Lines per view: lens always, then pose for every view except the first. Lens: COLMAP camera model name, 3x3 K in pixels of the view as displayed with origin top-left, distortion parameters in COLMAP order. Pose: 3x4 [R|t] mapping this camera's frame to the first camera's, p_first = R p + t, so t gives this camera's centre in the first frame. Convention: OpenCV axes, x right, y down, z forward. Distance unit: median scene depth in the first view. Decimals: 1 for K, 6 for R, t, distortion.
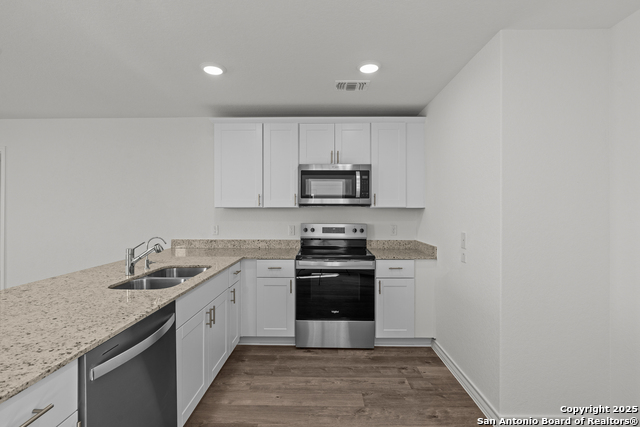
lens RADIAL K [[299.1, 0, 320.0], [0, 299.1, 213.5], [0, 0, 1]] dist [-0.003941, -0.000152]
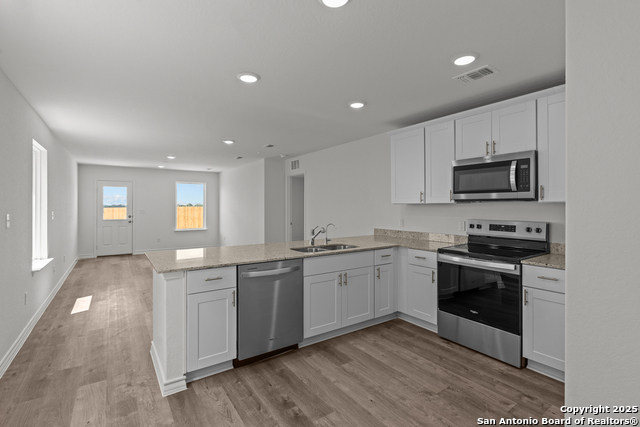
lens RADIAL K [[304.9, 0, 318.0], [0, 304.9, 206.7], [0, 0, 1]] dist [-0.002375, 0.000114]
pose [[0.574169, -0.001977, -0.818734, 0.530414], [-0.005269, 0.999967, -0.006110, 0.000719], [0.818720, 0.007822, 0.574140, 0.028485]]
